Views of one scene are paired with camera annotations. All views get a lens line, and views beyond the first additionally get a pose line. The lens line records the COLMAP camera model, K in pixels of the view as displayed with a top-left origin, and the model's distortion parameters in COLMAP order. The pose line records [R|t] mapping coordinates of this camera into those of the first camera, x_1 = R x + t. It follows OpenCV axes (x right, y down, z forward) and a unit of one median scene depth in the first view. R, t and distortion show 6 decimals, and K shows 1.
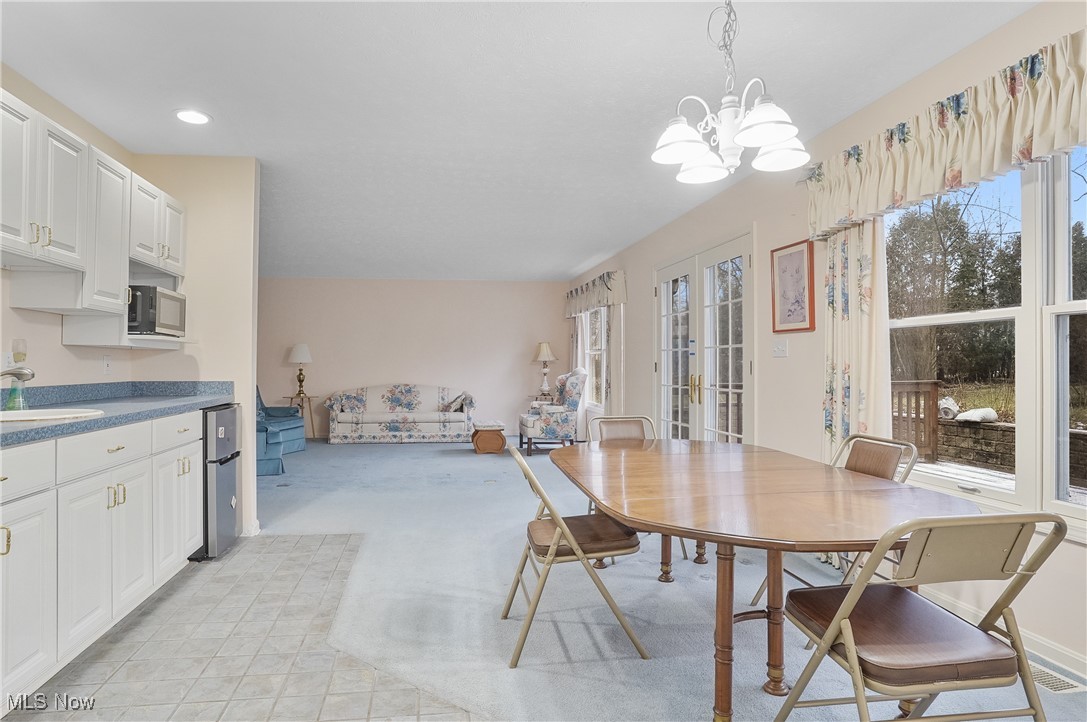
lens RADIAL K [[563.3, 0, 536.8], [0, 563.3, 361.3], [0, 0, 1]] dist [-0.039858, 0.006908]
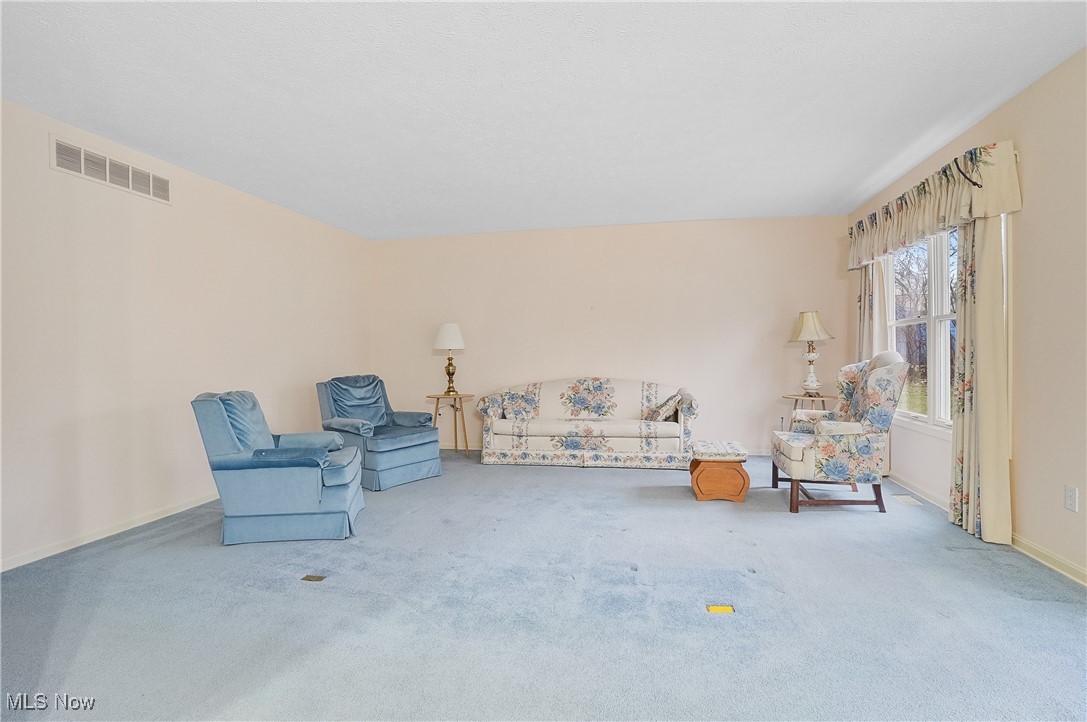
lens RADIAL K [[563.3, 0, 546.3], [0, 563.3, 359.8], [0, 0, 1]] dist [-0.039858, 0.006908]
pose [[0.926613, -0.007204, -0.375948, -0.028983], [0.015655, 0.999689, 0.019431, 0.004111], [0.375691, -0.023890, 0.926437, 0.365630]]
